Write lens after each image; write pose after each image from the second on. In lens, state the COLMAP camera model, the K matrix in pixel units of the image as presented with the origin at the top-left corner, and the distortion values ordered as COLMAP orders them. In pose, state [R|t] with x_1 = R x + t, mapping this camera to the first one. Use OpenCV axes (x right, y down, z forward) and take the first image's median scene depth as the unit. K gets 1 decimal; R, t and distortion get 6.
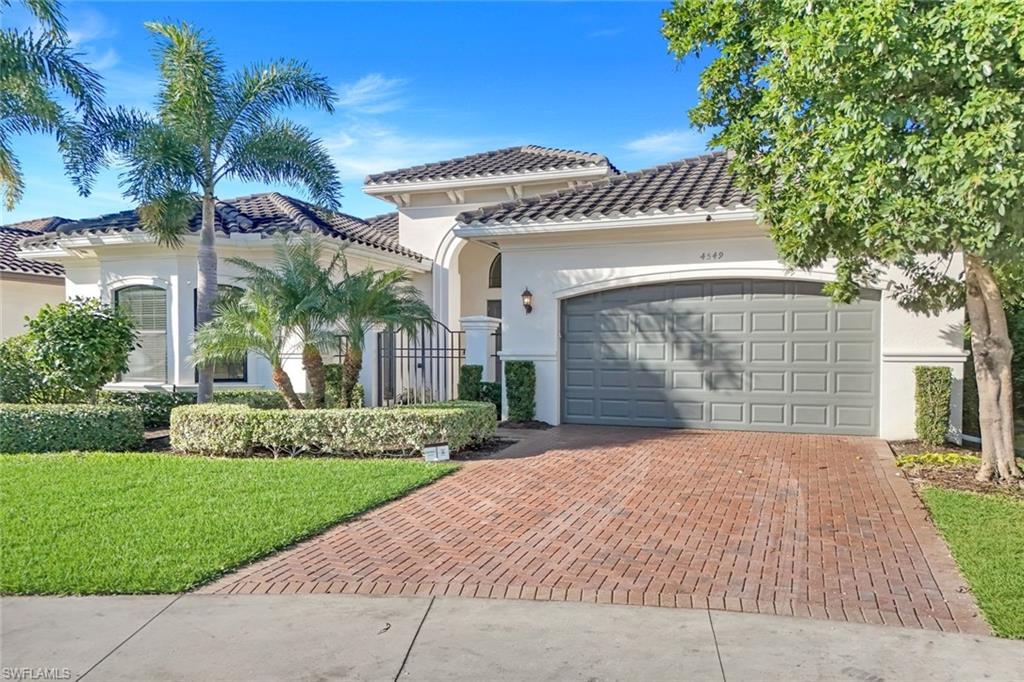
lens RADIAL K [[707.1, 0, 511.2], [0, 707.1, 358.5], [0, 0, 1]] dist [0.087822, -0.000065]
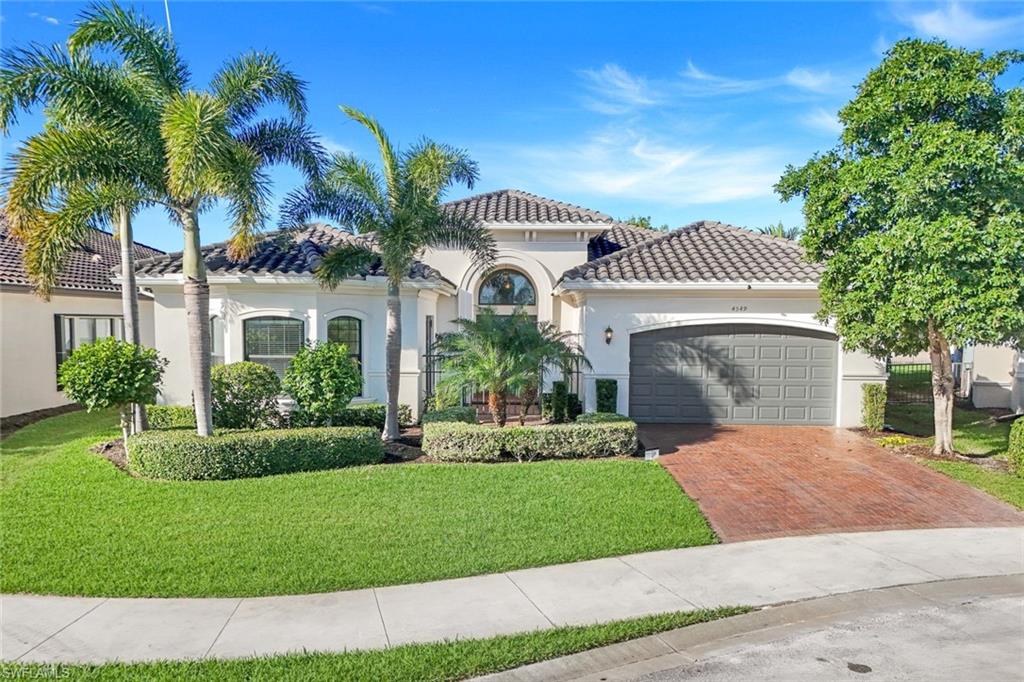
lens RADIAL K [[696.7, 0, 512.0], [0, 696.7, 341.0], [0, 0, 1]] dist [0.054203, -0.001556]
pose [[0.945531, 0.000655, 0.325532, -0.639764], [-0.001486, 0.999996, 0.002305, -0.080244], [-0.325530, -0.002663, 0.945528, -0.221076]]
